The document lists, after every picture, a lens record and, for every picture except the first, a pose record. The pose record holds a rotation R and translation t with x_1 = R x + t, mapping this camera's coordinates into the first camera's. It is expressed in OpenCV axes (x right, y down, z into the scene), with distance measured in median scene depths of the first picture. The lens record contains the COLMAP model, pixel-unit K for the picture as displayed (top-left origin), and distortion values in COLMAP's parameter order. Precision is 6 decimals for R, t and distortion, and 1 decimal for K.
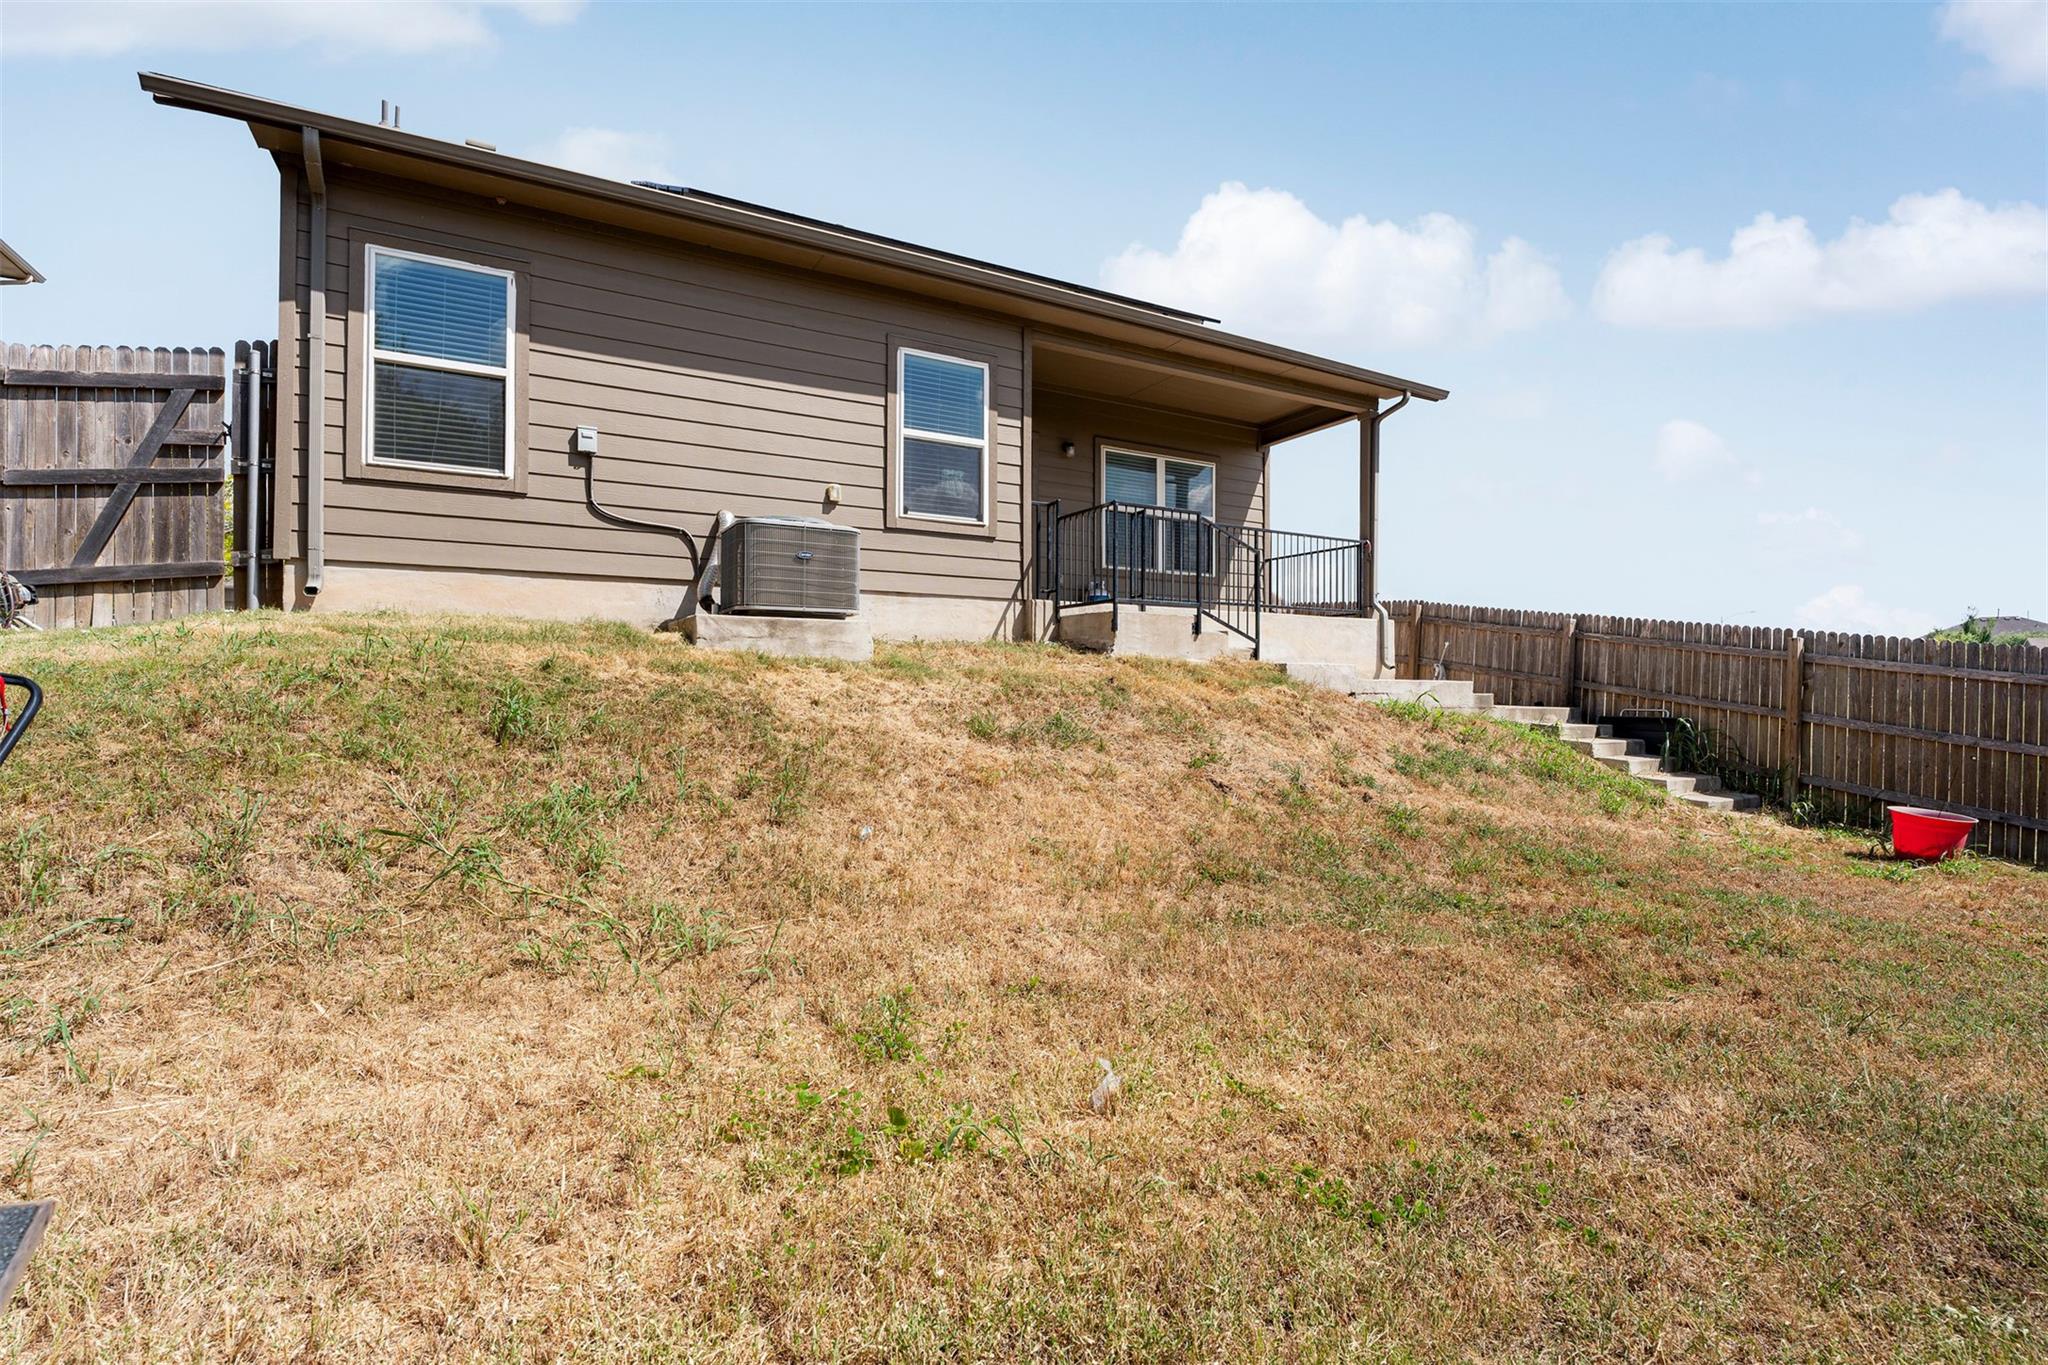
lens RADIAL K [[924.1, 0, 1029.3], [0, 924.1, 688.8], [0, 0, 1]] dist [-0.000843, 0.000027]
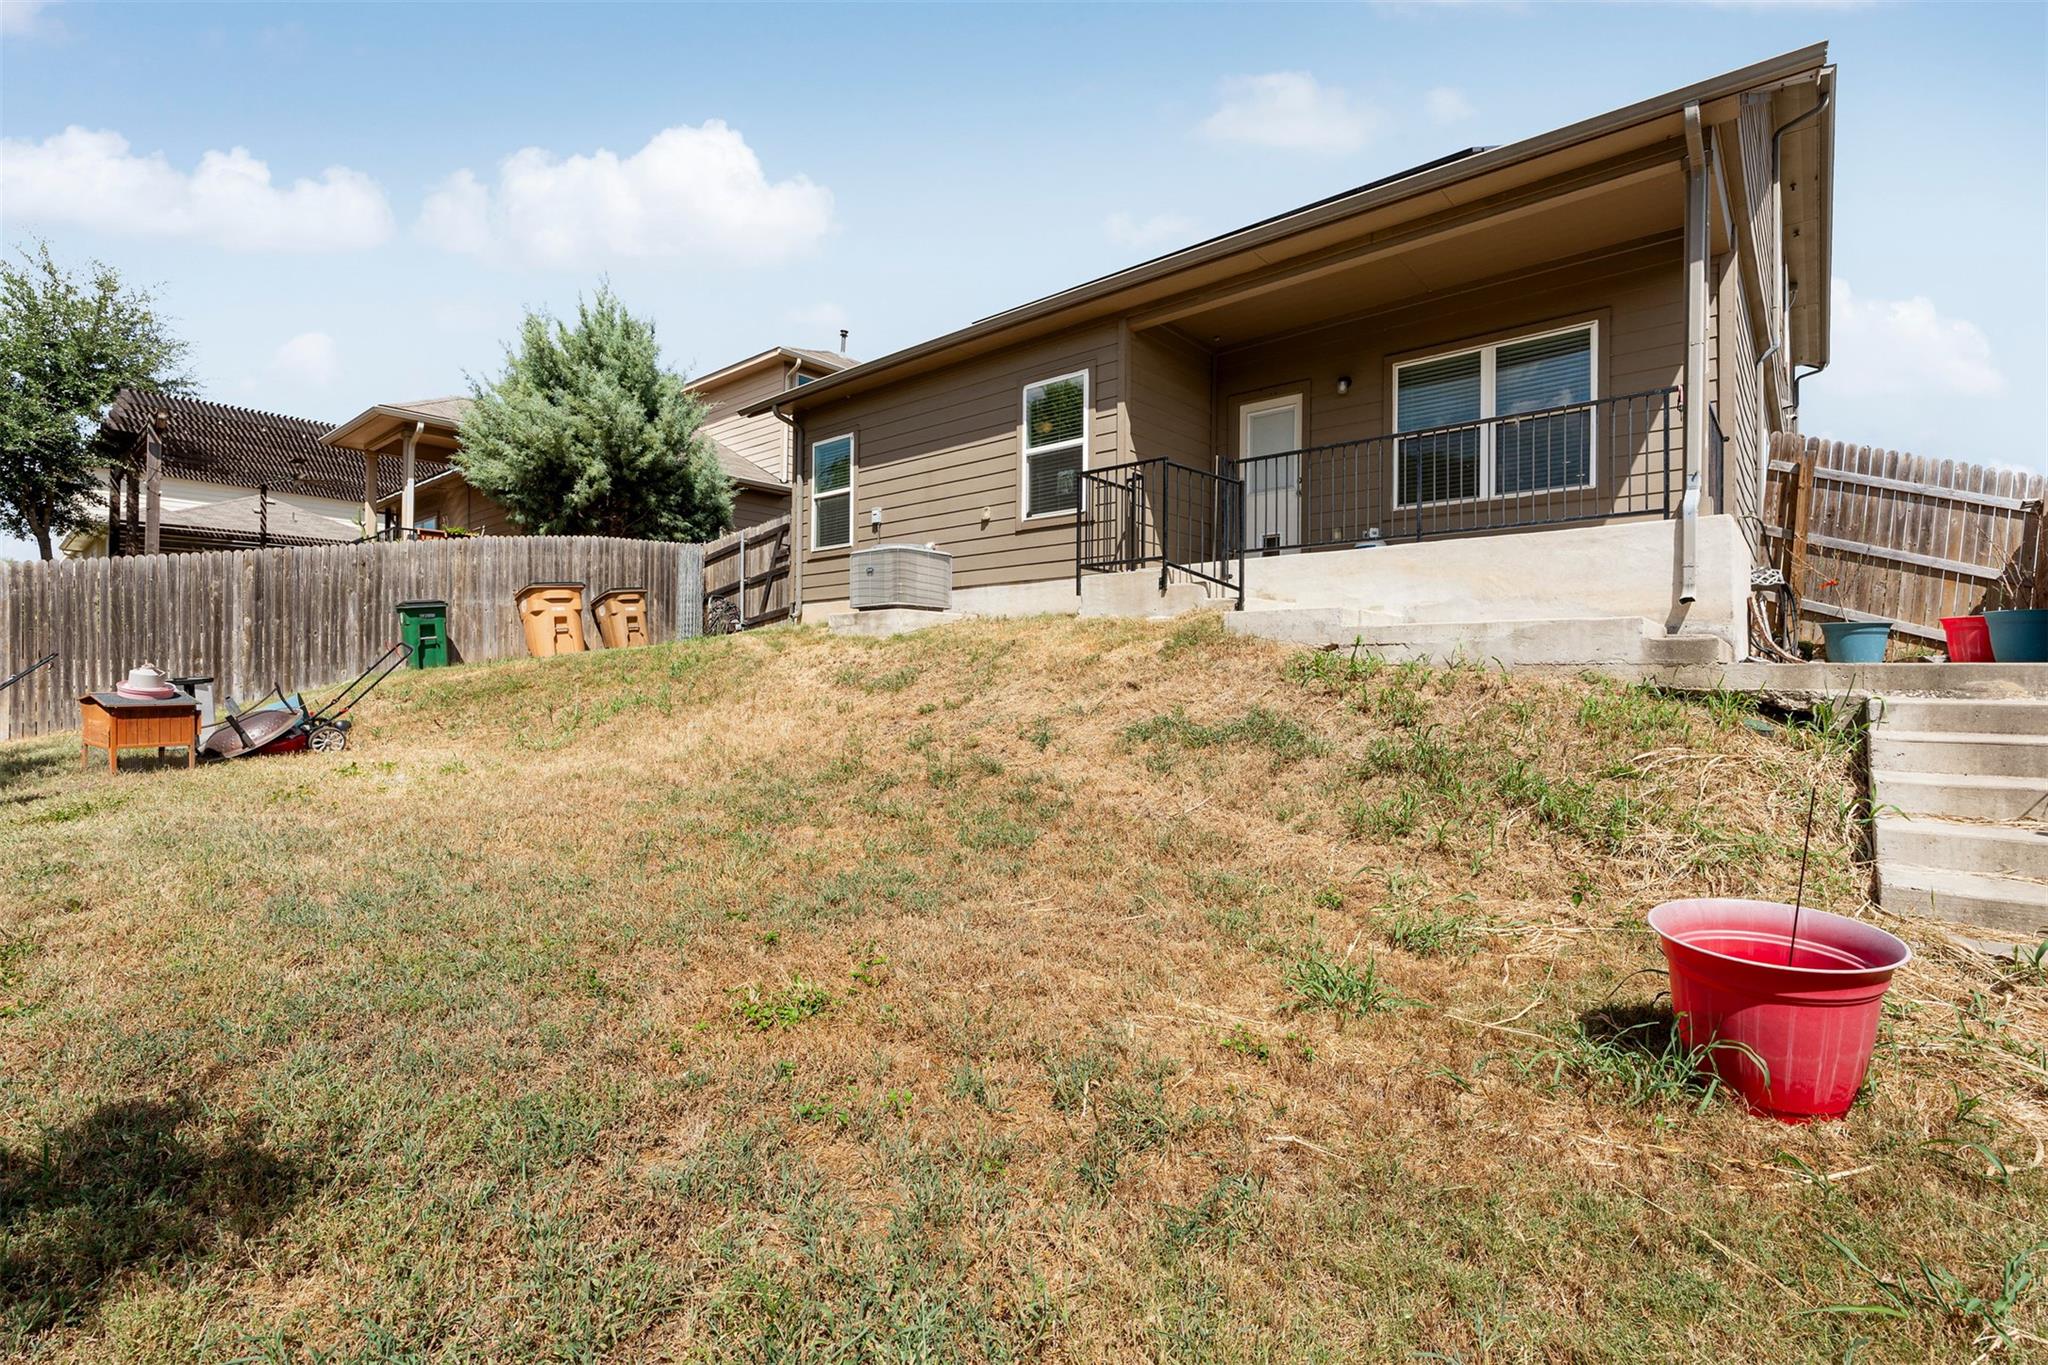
lens RADIAL K [[924.1, 0, 1030.3], [0, 924.1, 680.3], [0, 0, 1]] dist [-0.000843, 0.000027]
pose [[0.351513, -0.005905, -0.936164, 1.039425], [-0.003836, 0.999963, -0.007748, 0.042173], [0.936175, 0.006315, 0.351478, 0.558468]]
